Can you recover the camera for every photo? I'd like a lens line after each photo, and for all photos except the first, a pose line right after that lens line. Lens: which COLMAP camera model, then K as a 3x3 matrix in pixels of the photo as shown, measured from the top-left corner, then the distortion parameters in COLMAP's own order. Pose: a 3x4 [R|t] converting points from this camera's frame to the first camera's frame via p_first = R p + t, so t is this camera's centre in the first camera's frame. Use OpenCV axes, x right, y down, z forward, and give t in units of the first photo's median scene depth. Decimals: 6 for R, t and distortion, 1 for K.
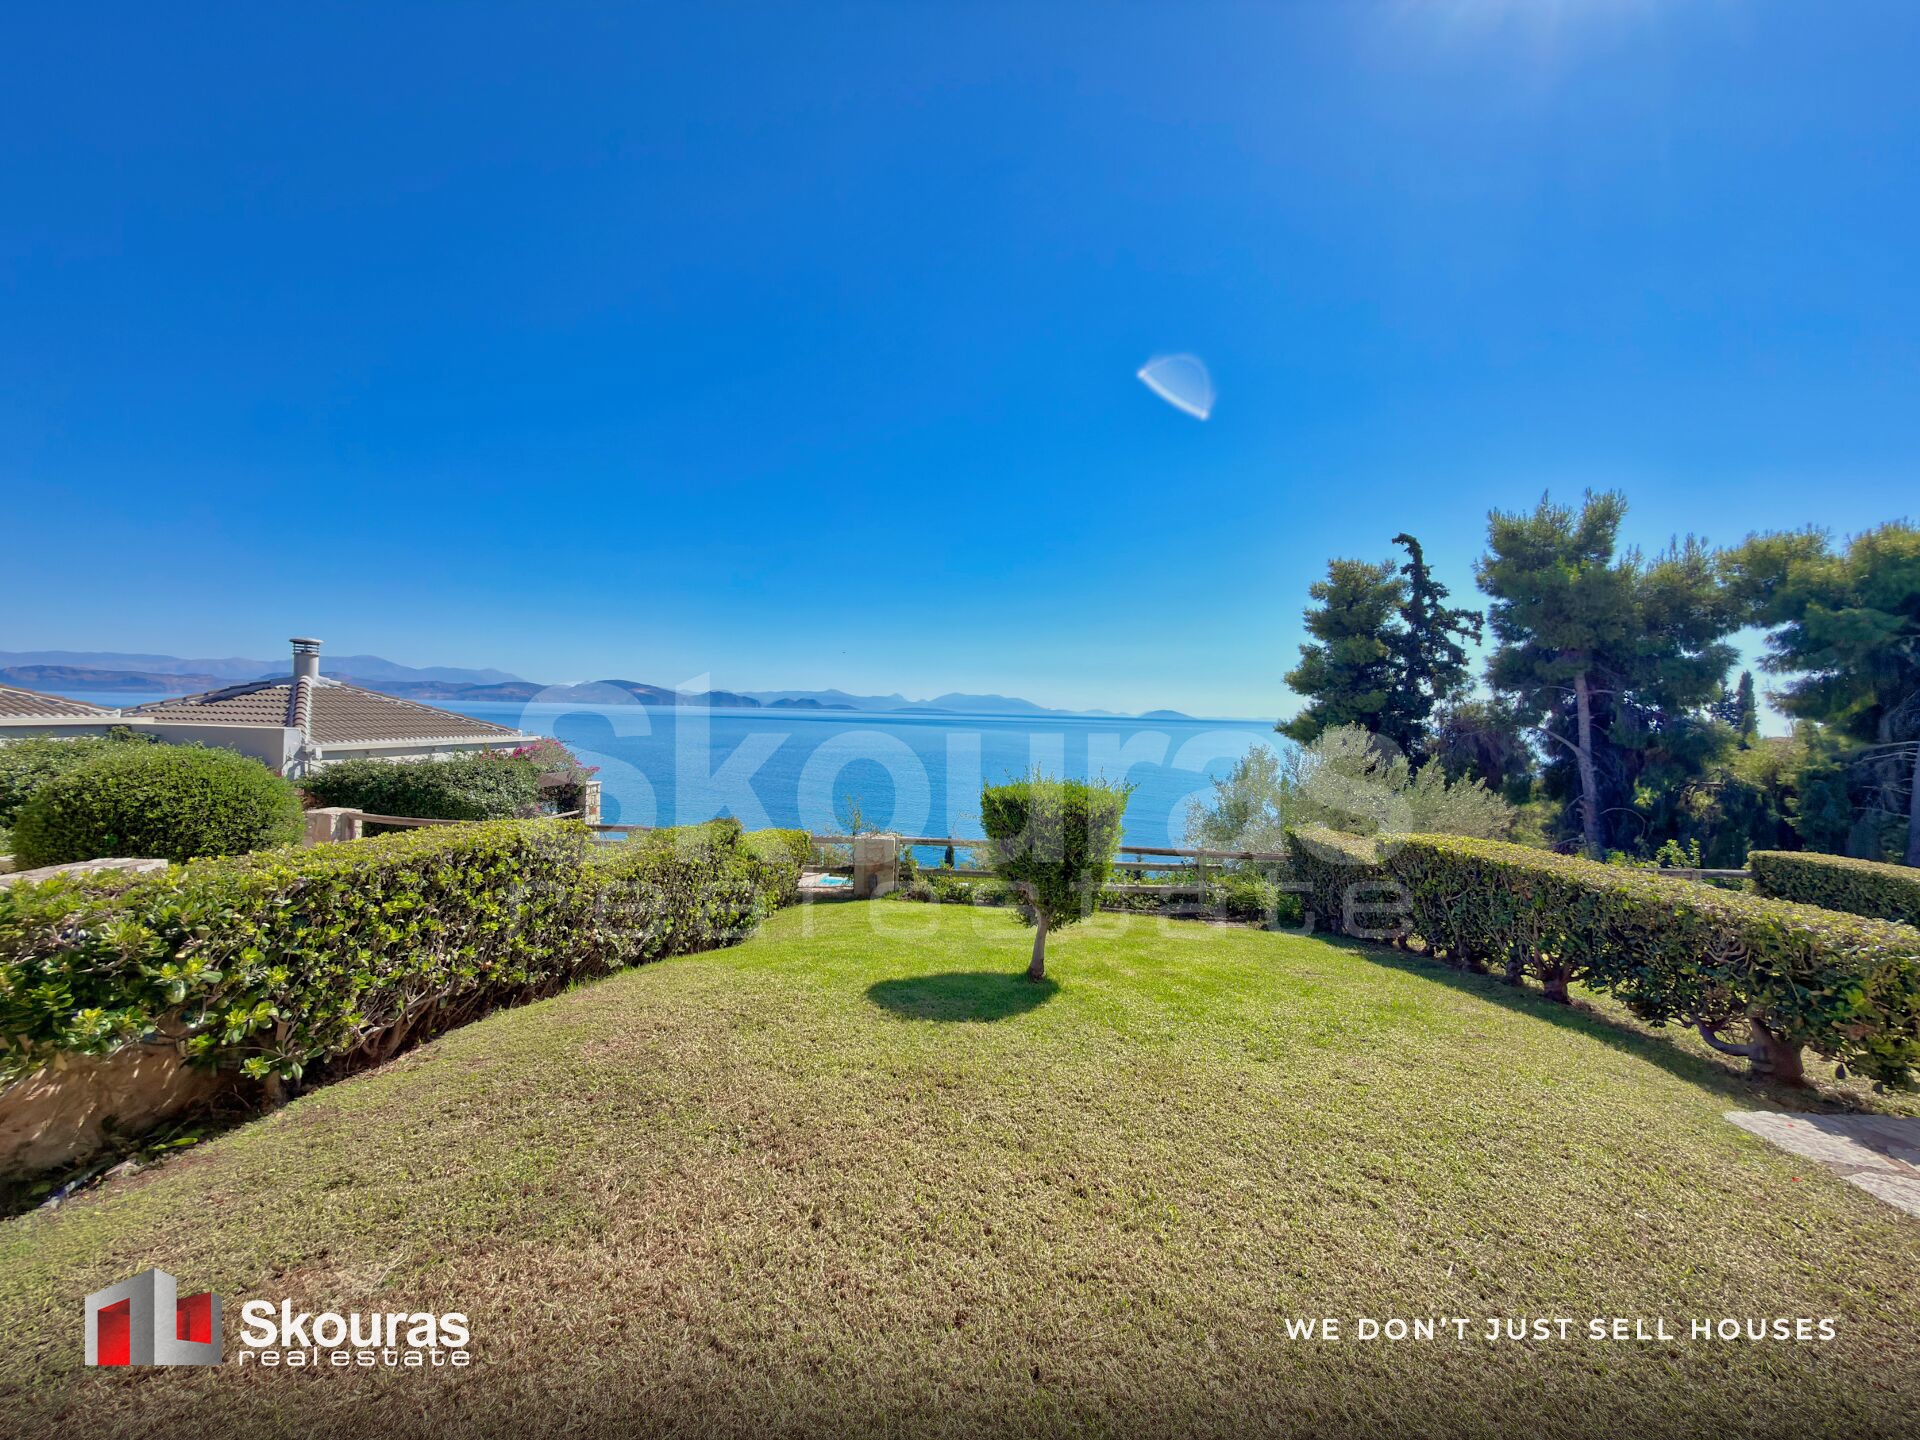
lens RADIAL K [[764.0, 0, 960.0], [0, 764.0, 720.0], [0, 0, 1]] dist [0.000570, -0.000072]
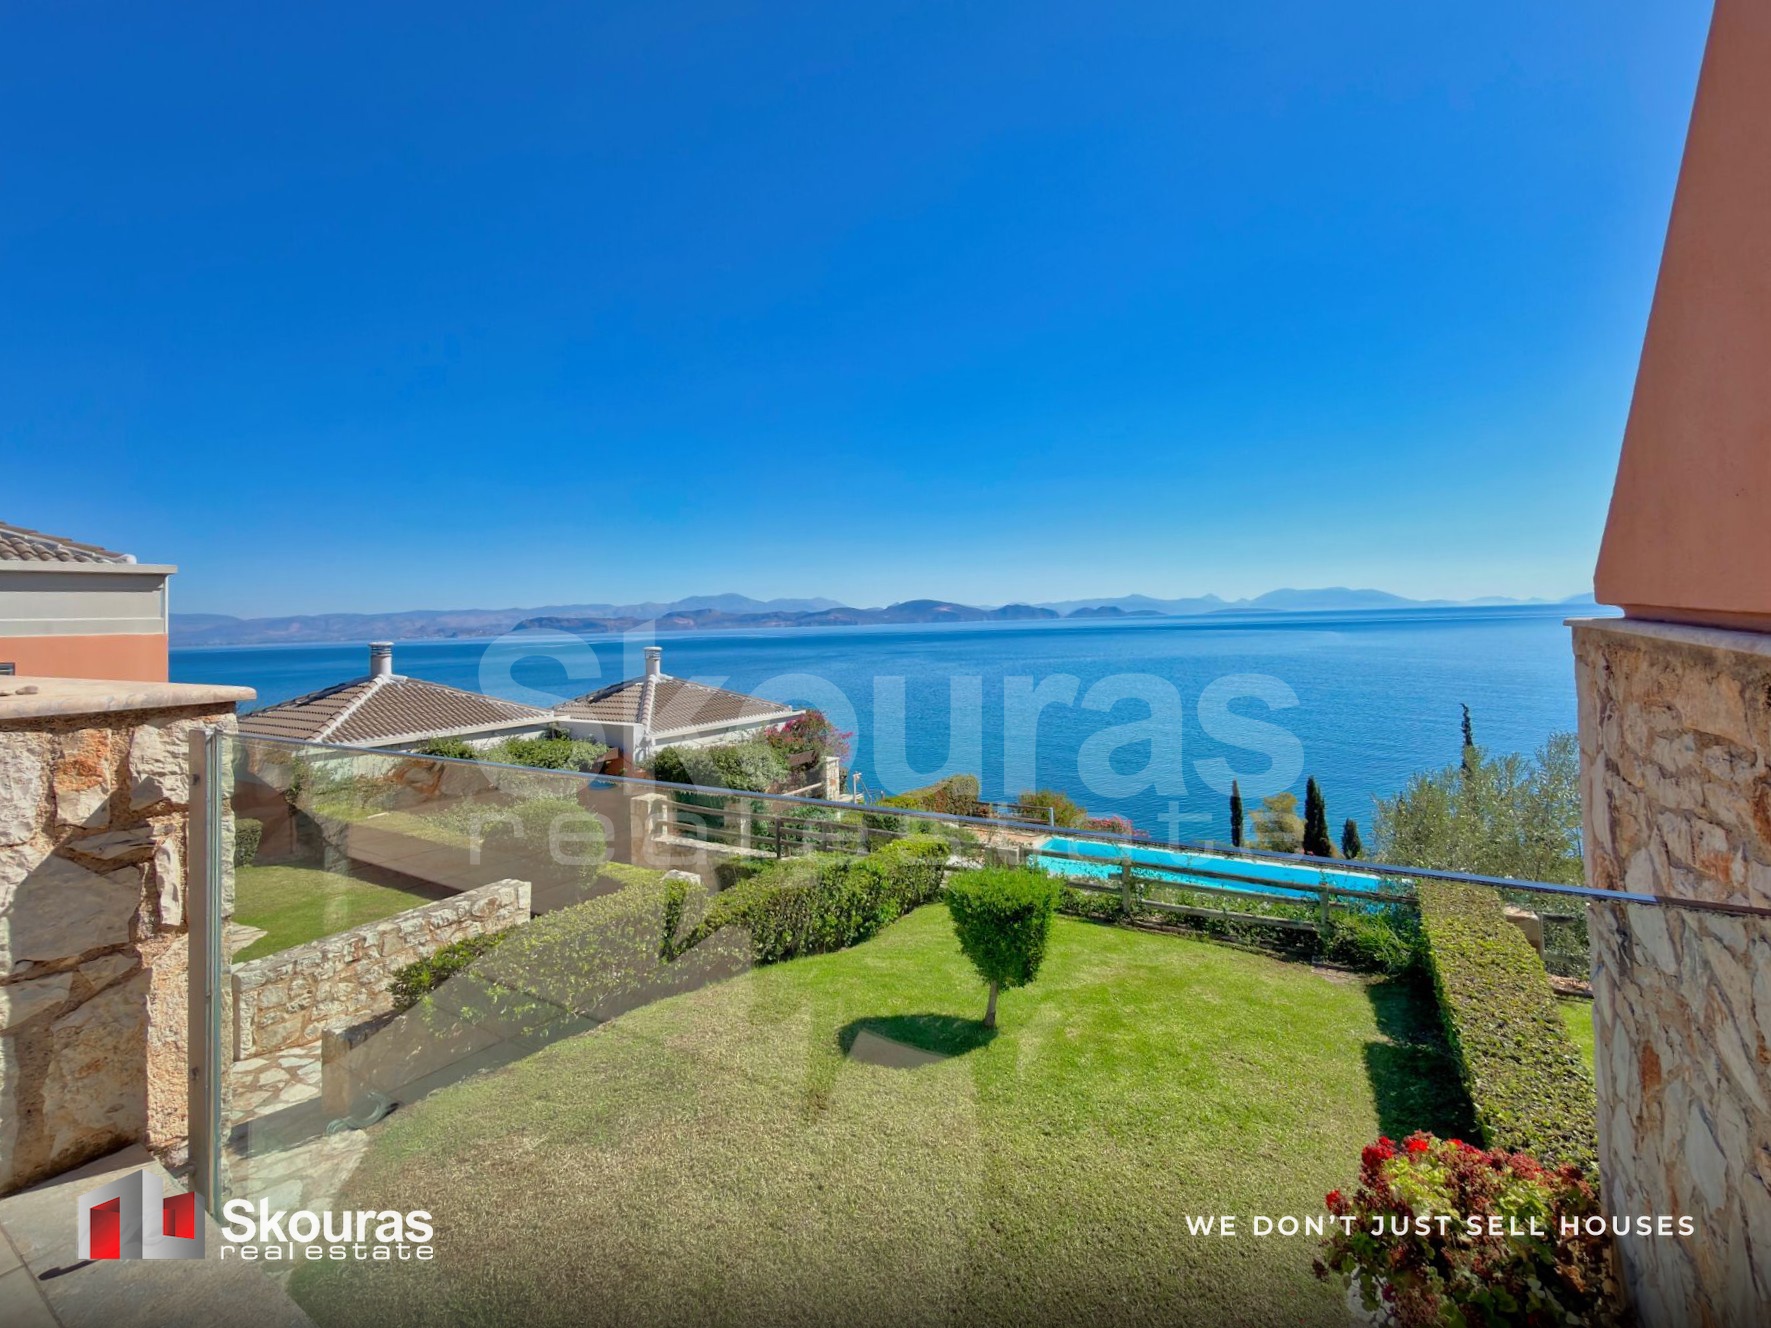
lens RADIAL K [[794.7, 0, 883.5], [0, 794.7, 603.5], [0, 0, 1]] dist [-0.000517, 0.000487]
pose [[0.889857, -0.062351, -0.451959, 0.125044], [0.046169, 0.997839, -0.046757, -0.070331], [0.453897, 0.020740, 0.890813, -0.068106]]
